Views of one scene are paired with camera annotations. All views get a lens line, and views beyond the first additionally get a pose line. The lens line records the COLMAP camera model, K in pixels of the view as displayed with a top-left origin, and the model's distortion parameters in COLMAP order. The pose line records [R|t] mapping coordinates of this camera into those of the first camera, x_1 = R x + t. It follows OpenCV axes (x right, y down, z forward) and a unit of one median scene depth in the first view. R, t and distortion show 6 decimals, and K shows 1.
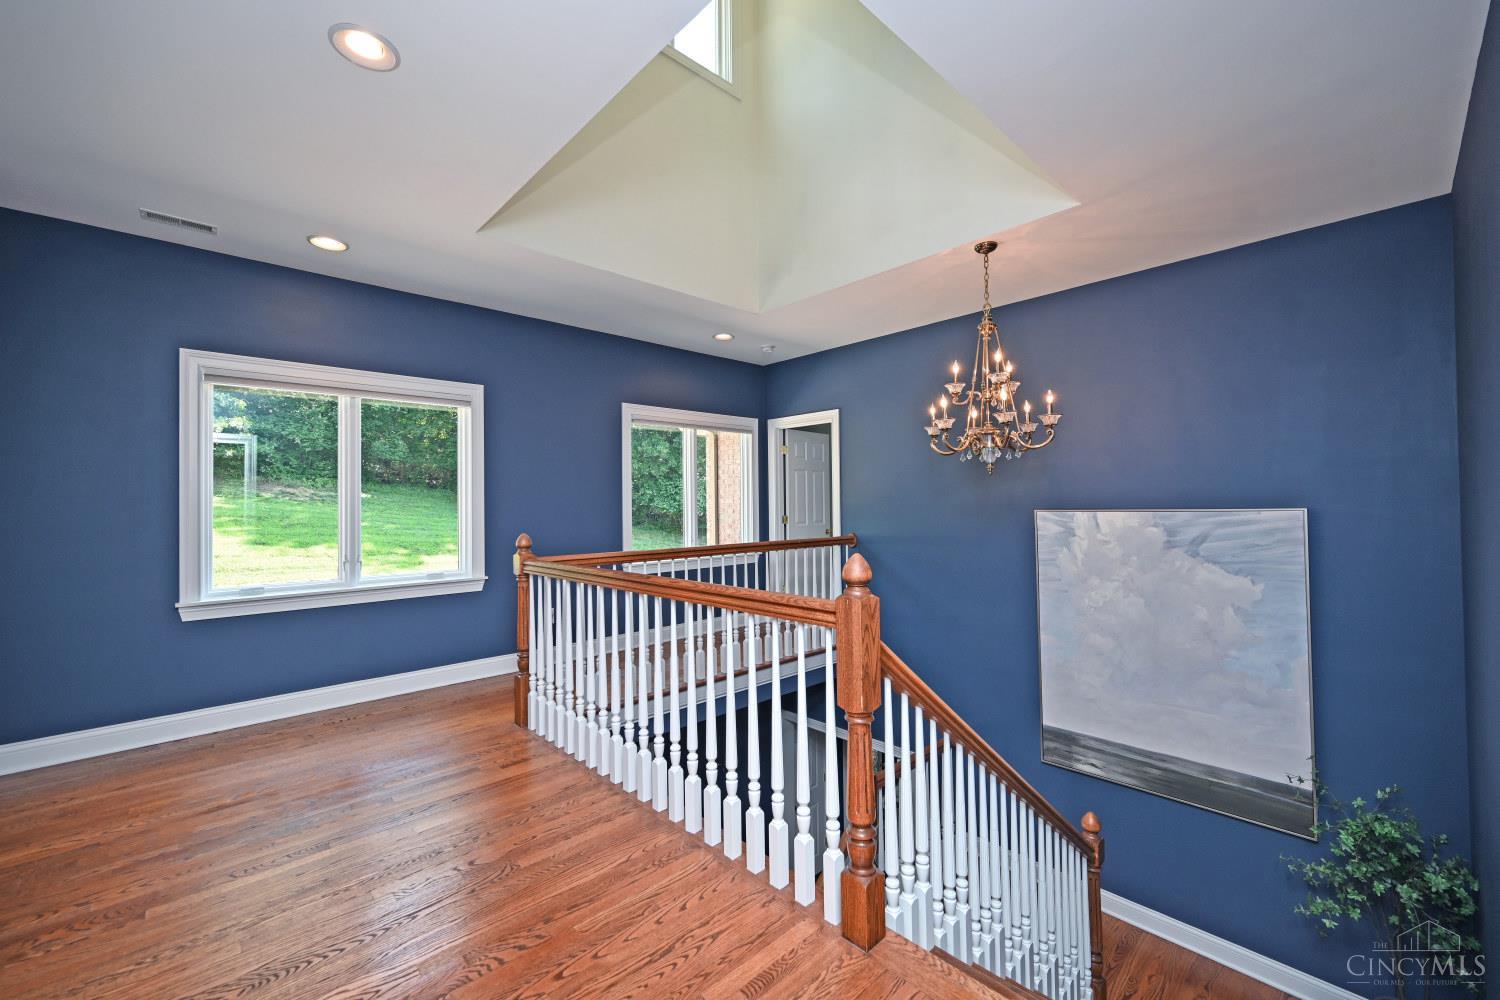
lens RADIAL K [[595.3, 0, 751.2], [0, 595.3, 498.1], [0, 0, 1]] dist [-0.000746, 0.000197]
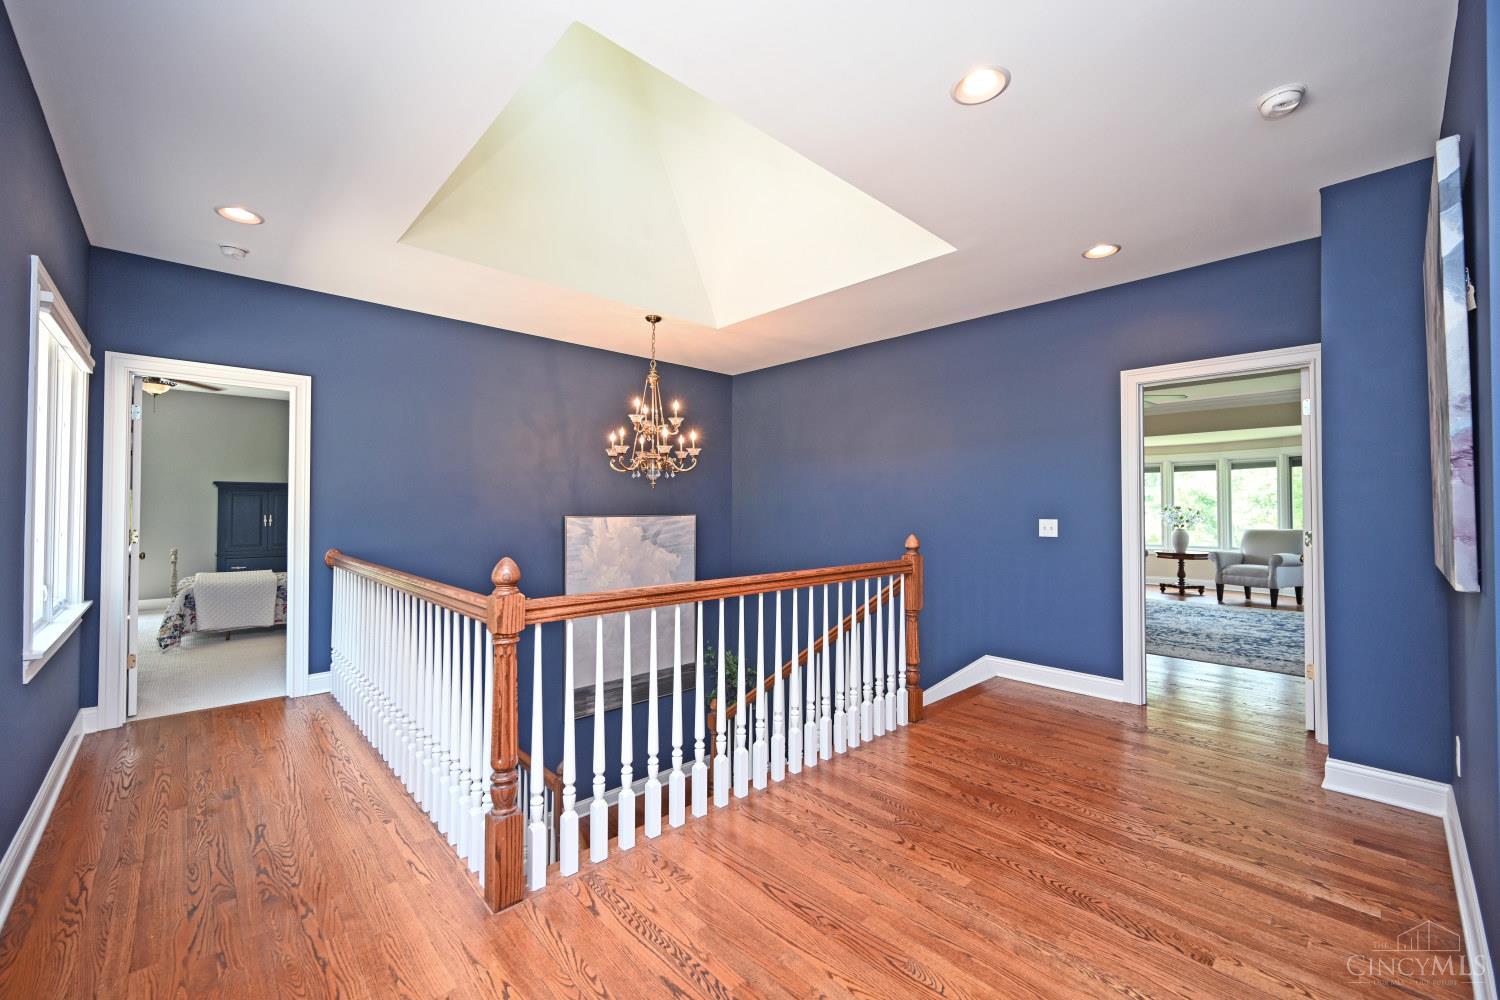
lens RADIAL K [[595.3, 0, 758.3], [0, 595.3, 499.7], [0, 0, 1]] dist [-0.000746, 0.000197]
pose [[-0.006126, 0.023548, 0.999704, -0.903326], [-0.012618, 0.999641, -0.023624, 0.011568], [-0.999902, -0.012759, -0.005827, 0.737769]]
